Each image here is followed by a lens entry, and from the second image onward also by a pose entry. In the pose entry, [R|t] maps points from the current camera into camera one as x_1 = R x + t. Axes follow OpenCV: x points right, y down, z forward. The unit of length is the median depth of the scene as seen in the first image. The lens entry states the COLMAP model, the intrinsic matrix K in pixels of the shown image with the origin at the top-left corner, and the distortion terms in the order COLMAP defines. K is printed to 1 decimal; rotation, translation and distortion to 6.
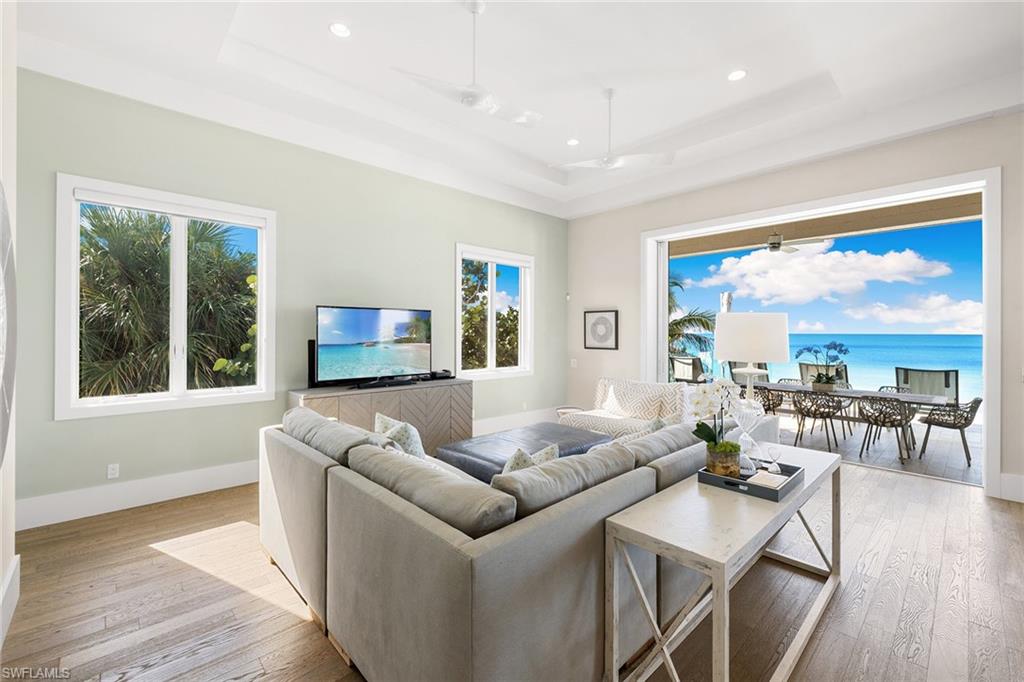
lens RADIAL K [[431.9, 0, 511.4], [0, 431.9, 330.8], [0, 0, 1]] dist [0.001440, 0.000252]
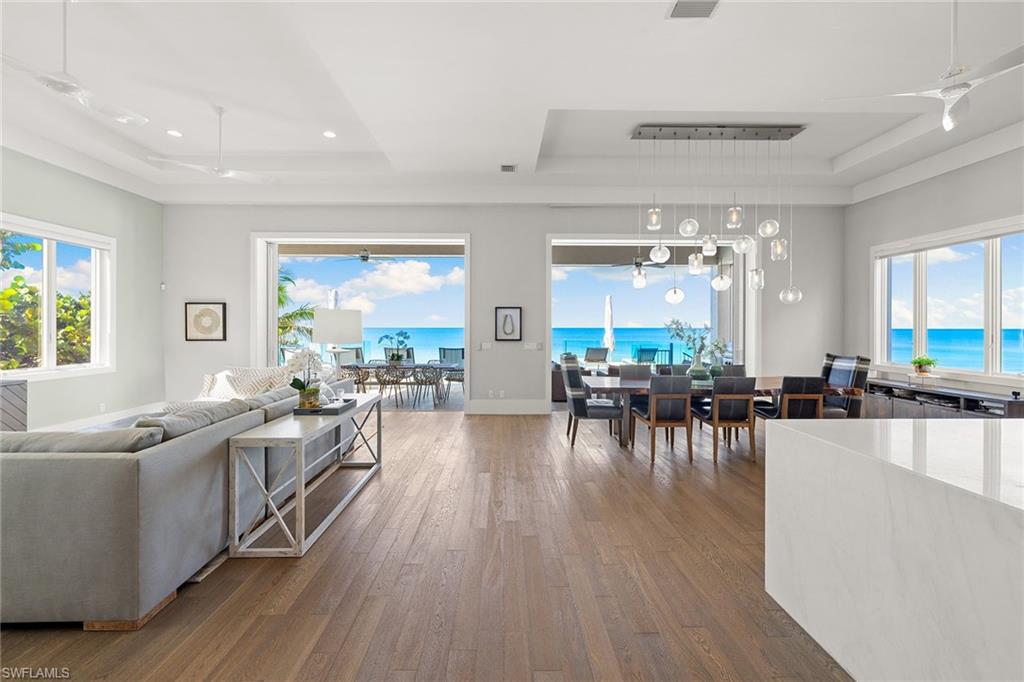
lens RADIAL K [[432.8, 0, 511.8], [0, 432.8, 327.8], [0, 0, 1]] dist [0.000896, 0.000669]
pose [[0.669348, -0.003166, 0.742942, -0.076436], [-0.001994, 0.999980, 0.006058, 0.005931], [-0.742946, -0.005536, 0.669328, -0.237577]]
